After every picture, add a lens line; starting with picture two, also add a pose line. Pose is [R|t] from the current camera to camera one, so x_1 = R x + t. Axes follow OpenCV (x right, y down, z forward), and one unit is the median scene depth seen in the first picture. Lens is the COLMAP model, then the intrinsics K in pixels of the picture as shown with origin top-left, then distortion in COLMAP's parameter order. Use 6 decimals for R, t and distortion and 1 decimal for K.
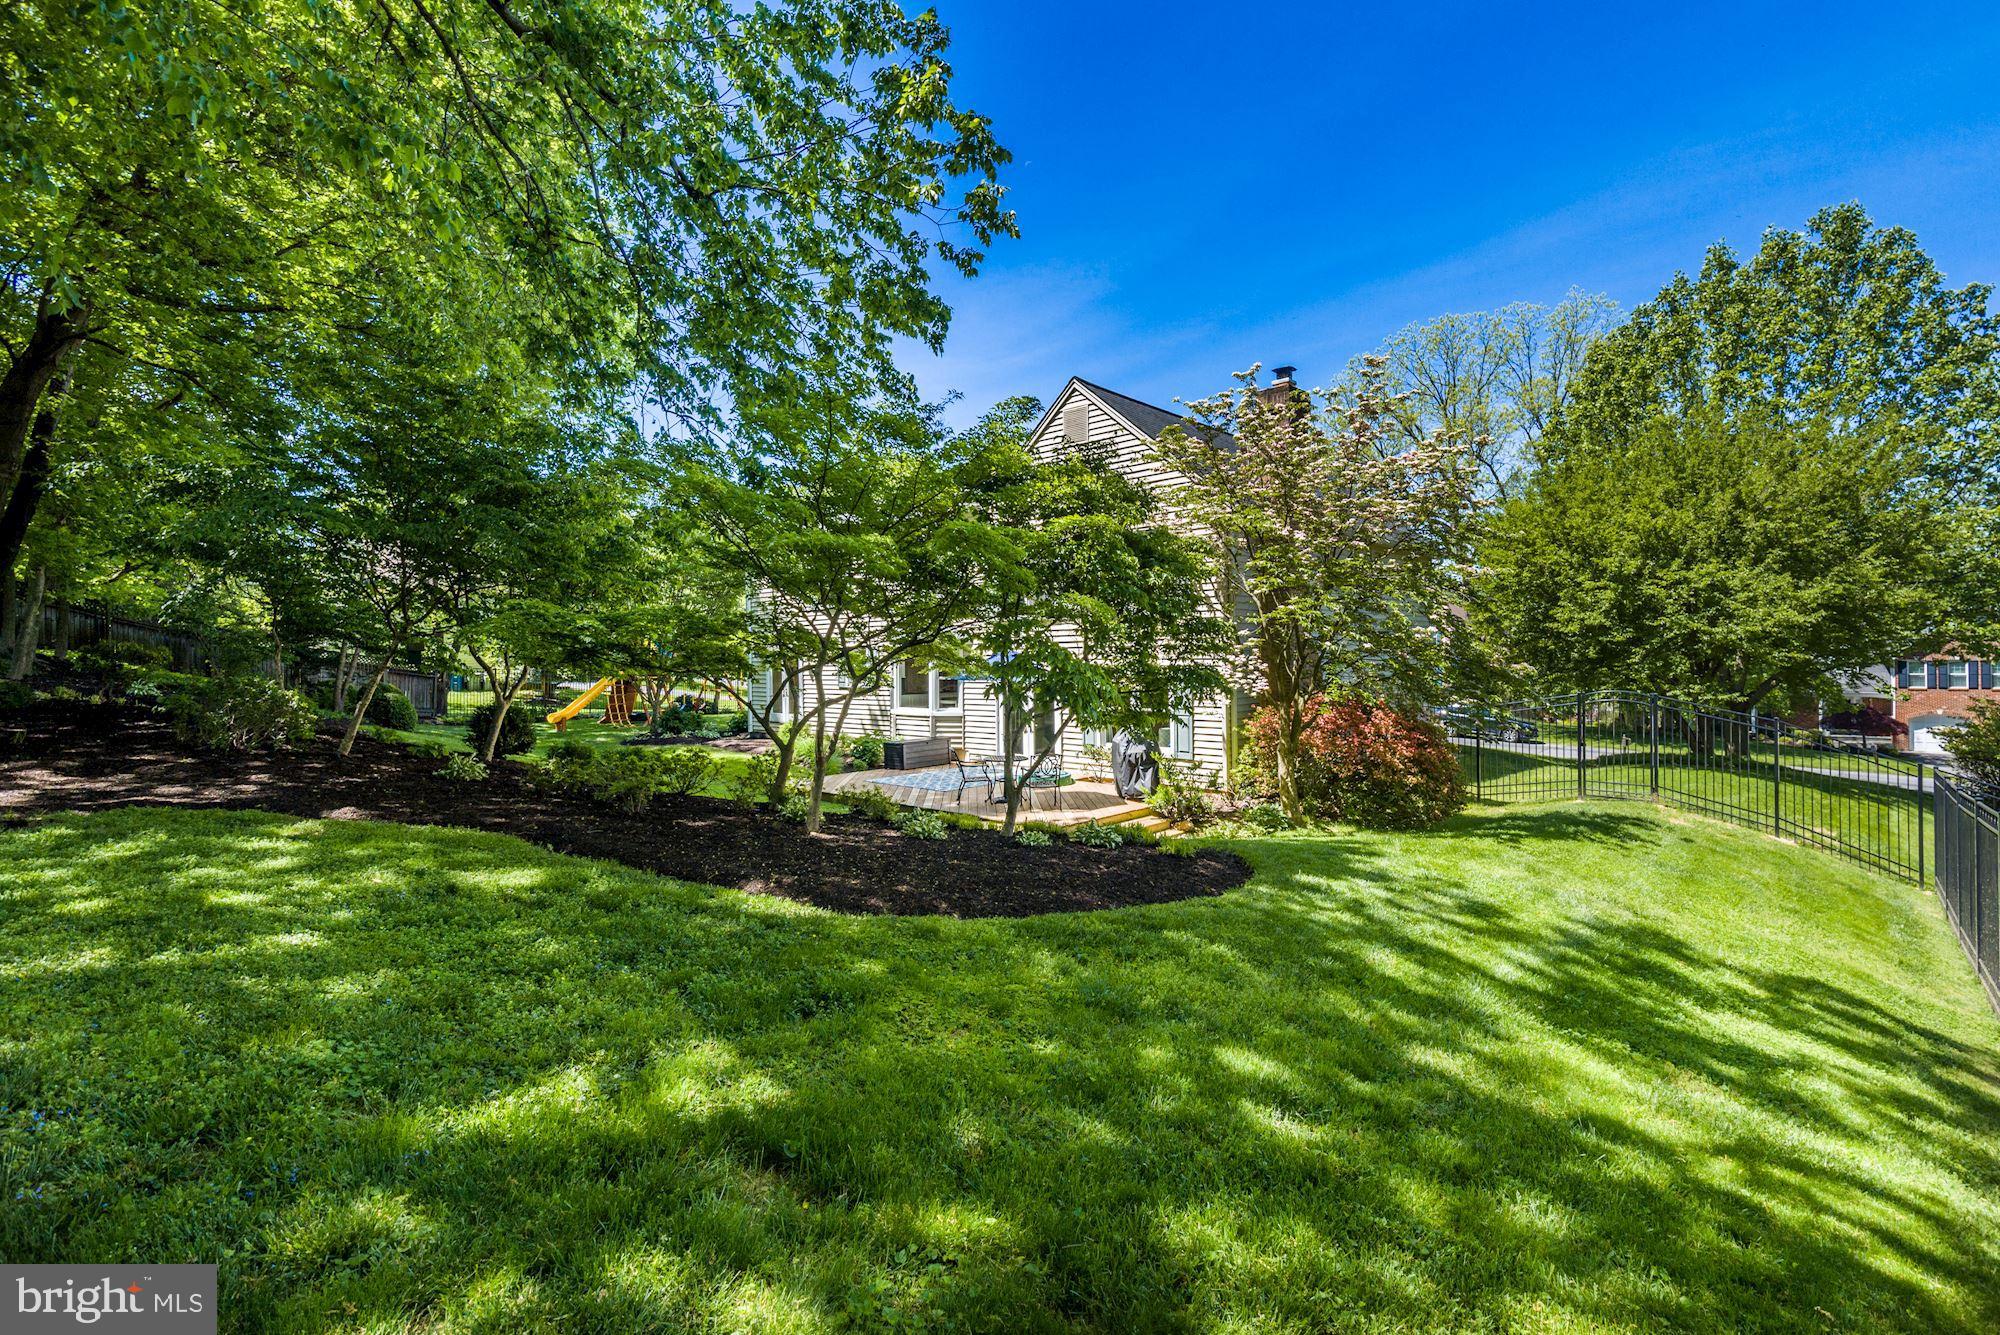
lens RADIAL K [[918.9, 0, 997.6], [0, 918.9, 668.0], [0, 0, 1]] dist [-0.005957, -0.001523]
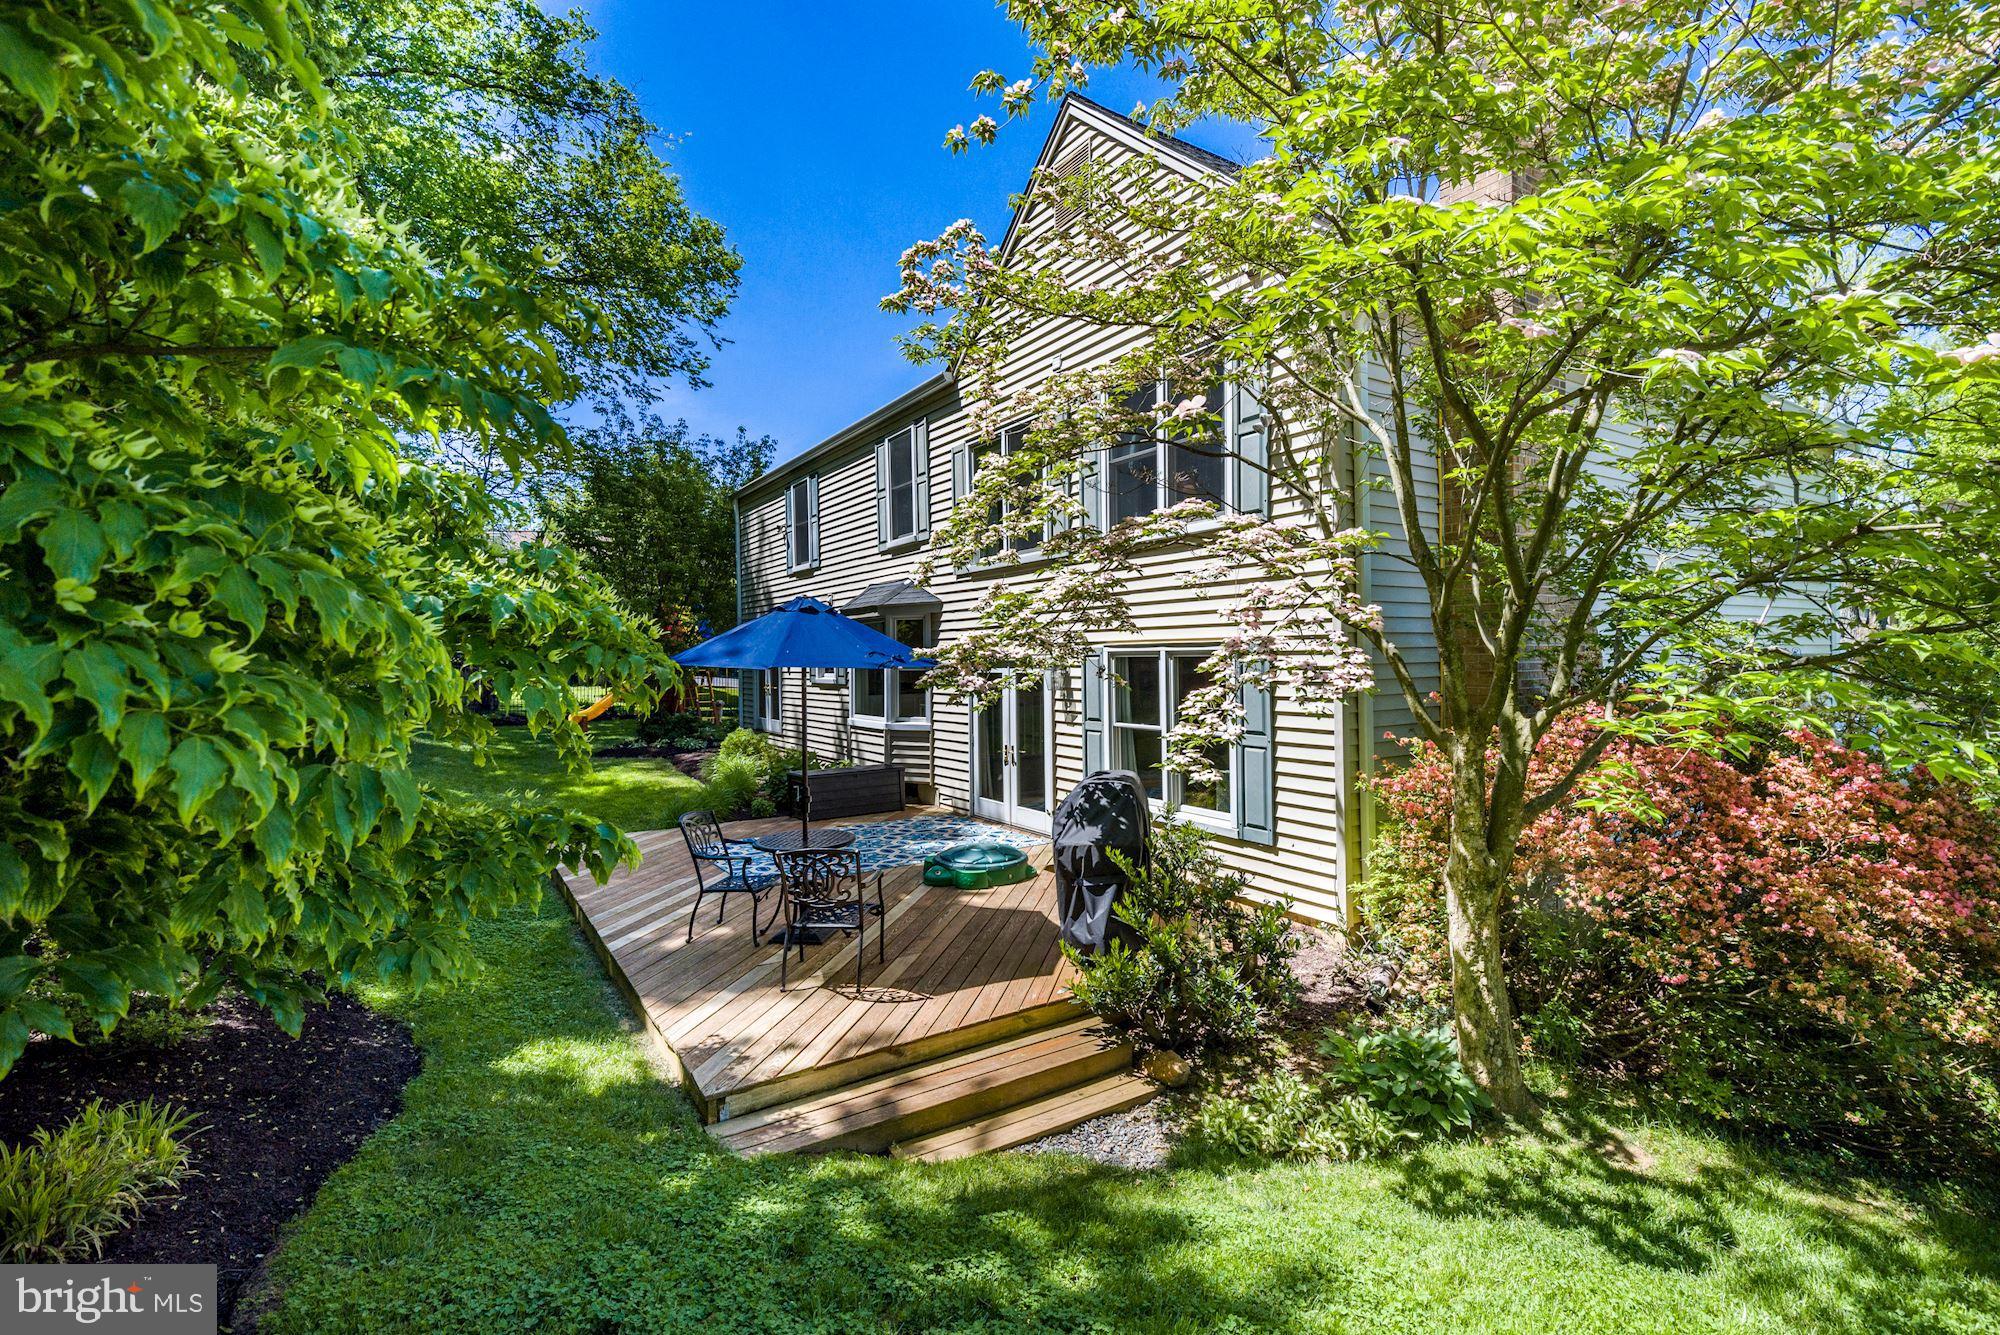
lens RADIAL K [[918.9, 0, 1004.3], [0, 918.9, 669.9], [0, 0, 1]] dist [-0.005957, -0.001523]
pose [[0.974051, 0.004474, -0.226283, 0.210087], [-0.004156, 0.999990, 0.001885, 0.015000], [0.226289, -0.000896, 0.974060, 0.600561]]
